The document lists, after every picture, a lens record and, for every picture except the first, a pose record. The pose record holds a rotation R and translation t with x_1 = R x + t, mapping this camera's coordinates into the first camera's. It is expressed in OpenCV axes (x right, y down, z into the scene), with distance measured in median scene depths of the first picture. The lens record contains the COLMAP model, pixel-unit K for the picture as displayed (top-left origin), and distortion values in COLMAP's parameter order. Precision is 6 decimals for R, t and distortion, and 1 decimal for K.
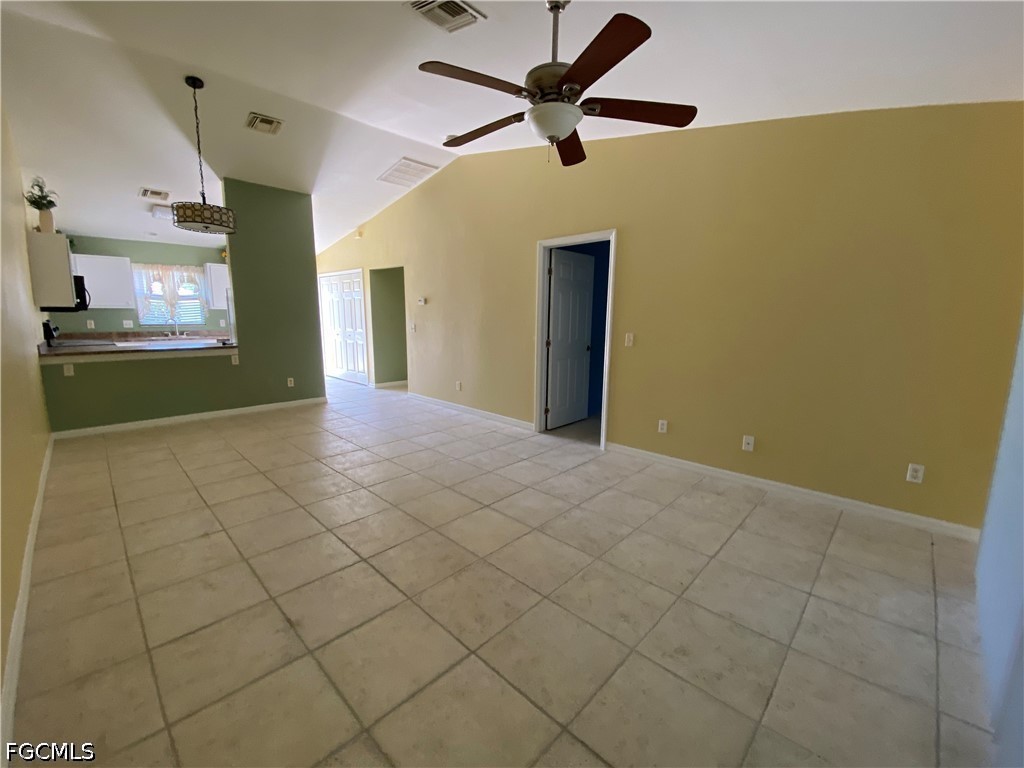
lens RADIAL K [[417.5, 0, 520.4], [0, 417.5, 389.6], [0, 0, 1]] dist [-0.000763, -0.008284]
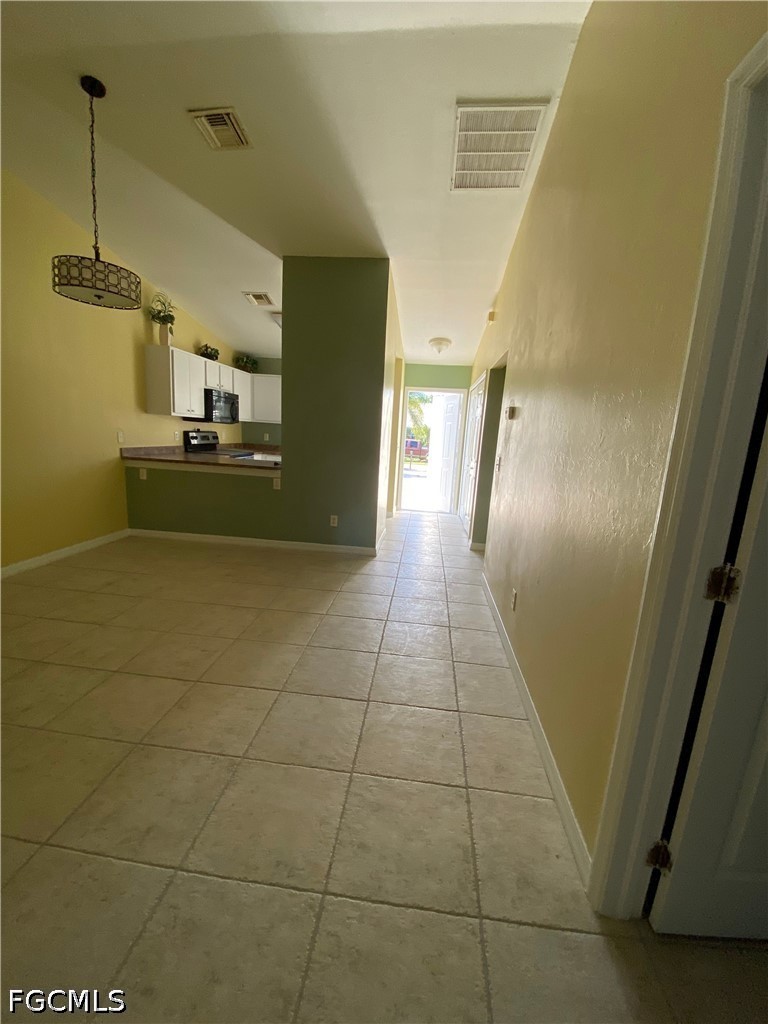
lens RADIAL K [[417.5, 0, 387.3], [0, 417.5, 514.3], [0, 0, 1]] dist [-0.000763, -0.008284]
pose [[0.604716, 0.177009, -0.776522, 0.121066], [-0.190494, 0.978836, 0.074779, -0.129026], [0.773324, 0.102703, 0.625637, 0.731769]]
